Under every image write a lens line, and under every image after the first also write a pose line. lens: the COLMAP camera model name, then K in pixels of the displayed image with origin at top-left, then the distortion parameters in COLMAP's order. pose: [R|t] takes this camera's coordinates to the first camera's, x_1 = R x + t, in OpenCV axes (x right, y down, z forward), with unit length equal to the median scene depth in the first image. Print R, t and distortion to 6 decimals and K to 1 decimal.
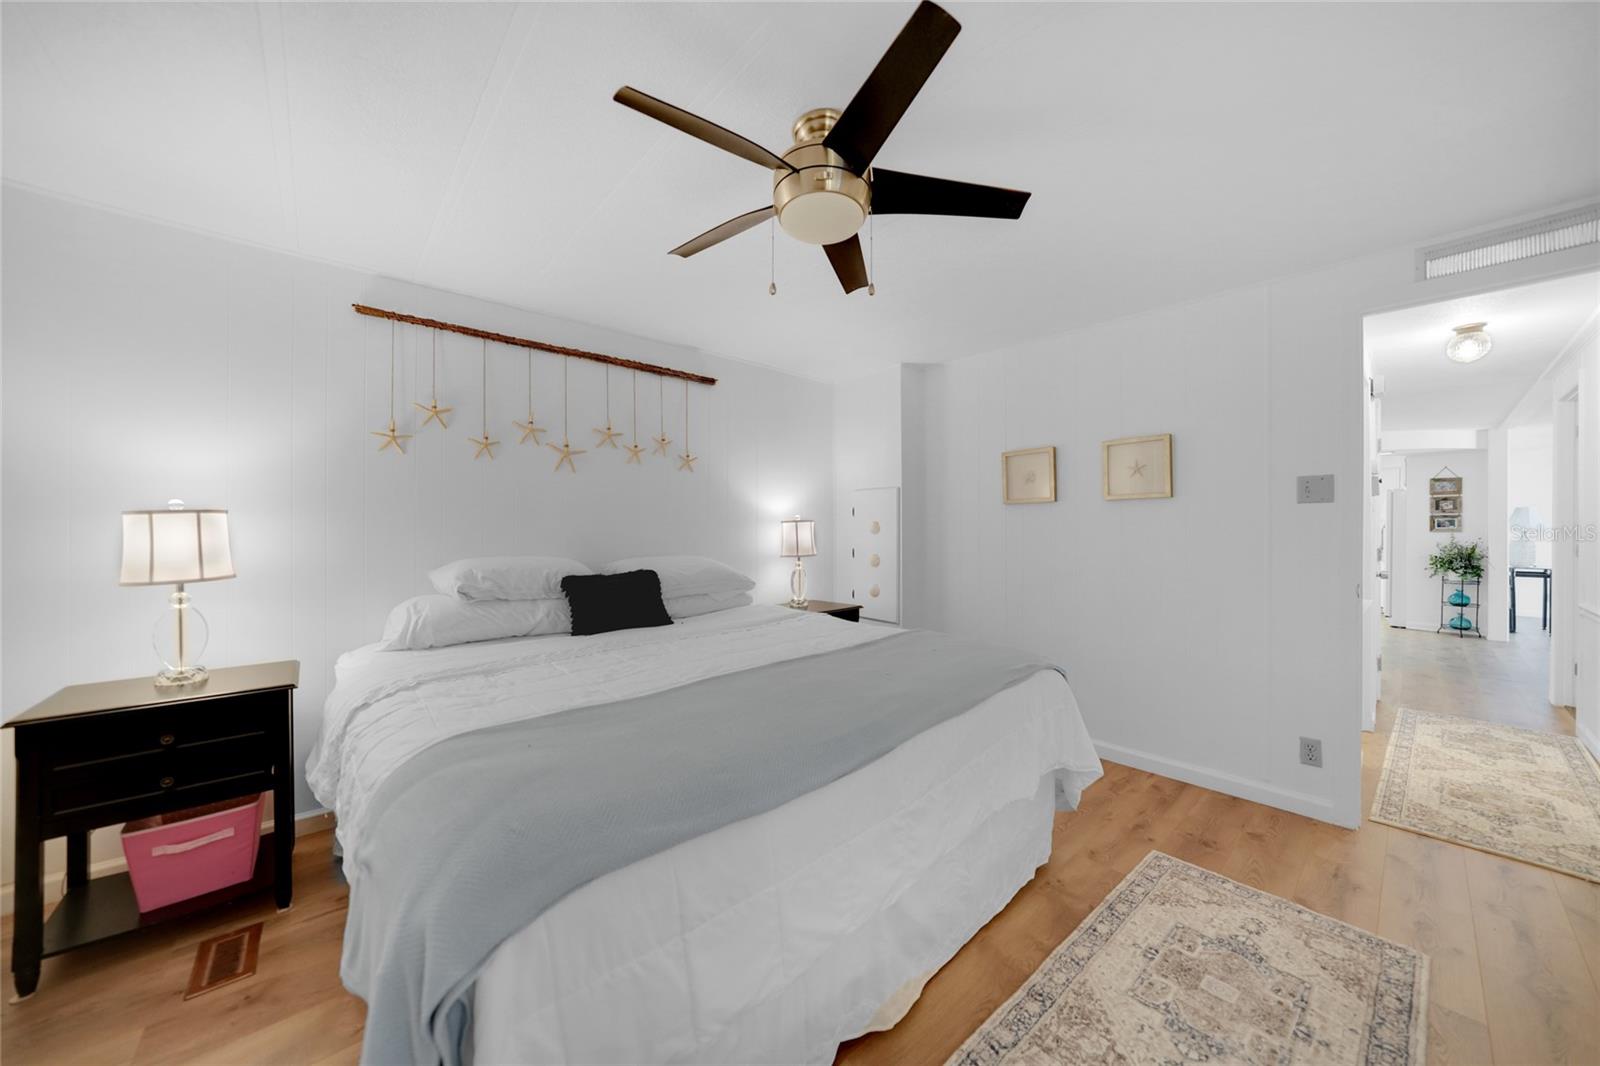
lens RADIAL K [[557.5, 0, 787.7], [0, 557.5, 528.9], [0, 0, 1]] dist [-0.027638, 0.003519]
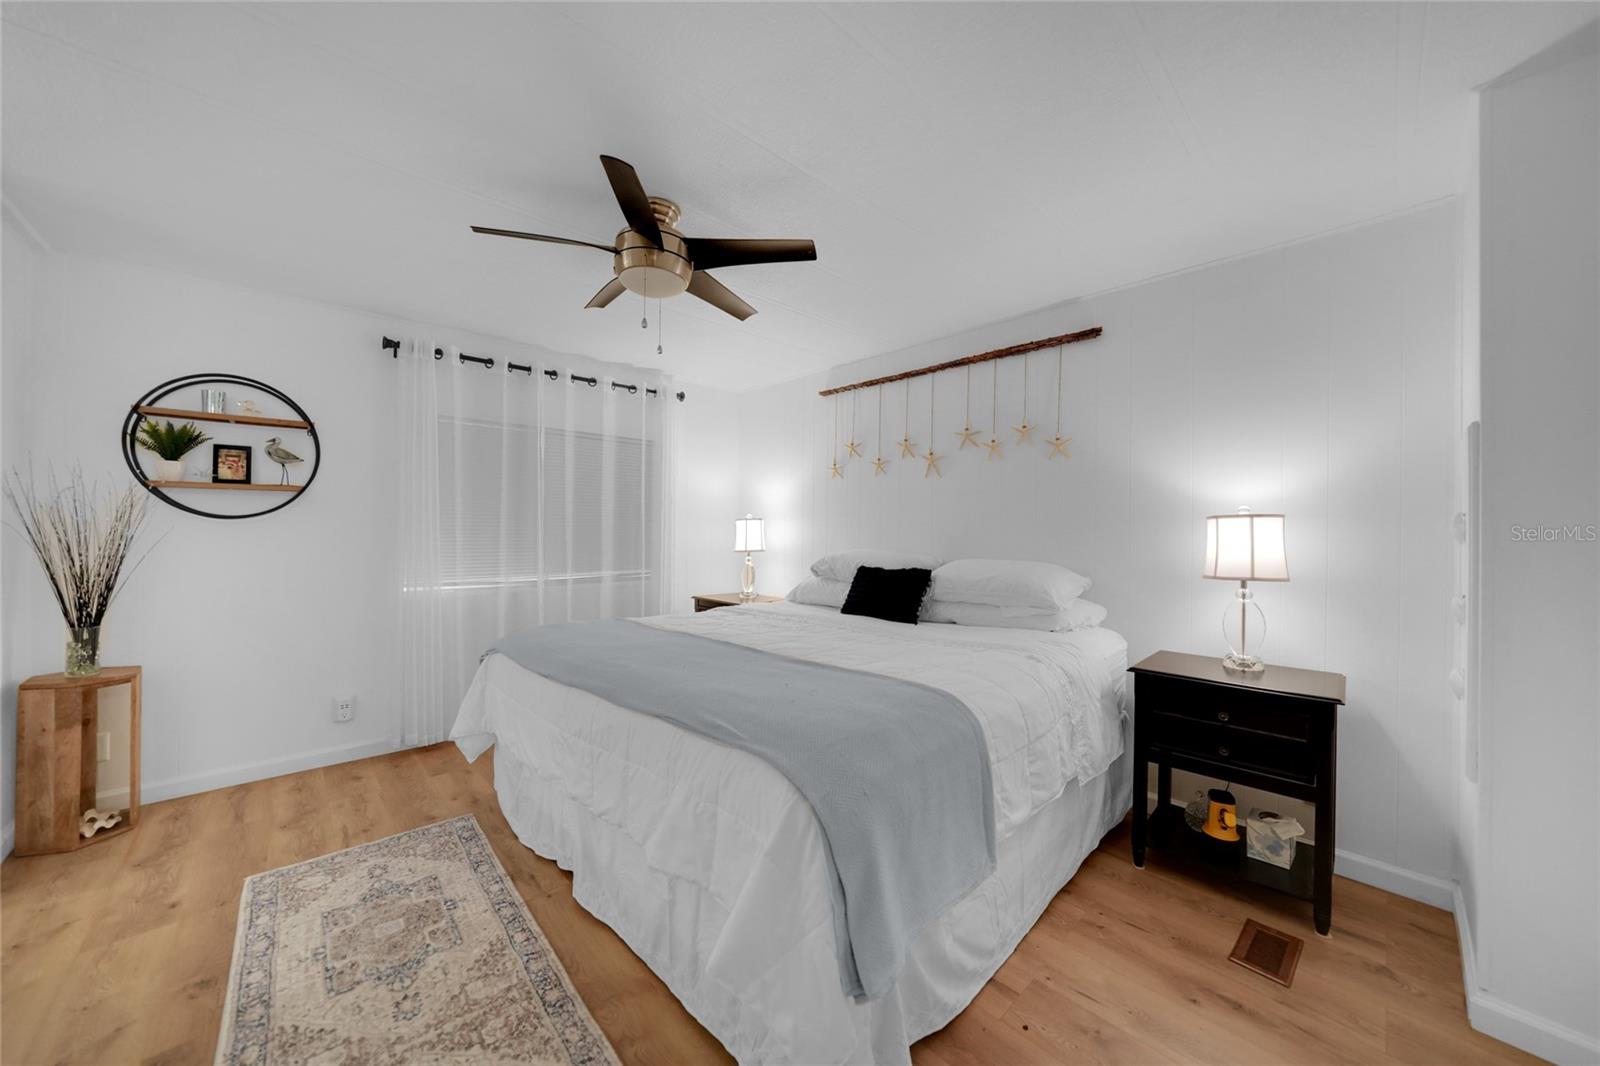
lens RADIAL K [[596.8, 0, 800.3], [0, 596.8, 536.5], [0, 0, 1]] dist [-0.015280, 0.000369]
pose [[0.017745, 0.012289, -0.999767, 0.690404], [-0.005464, 0.999911, 0.012194, 0.002180], [0.999828, 0.005246, 0.017811, 0.620281]]
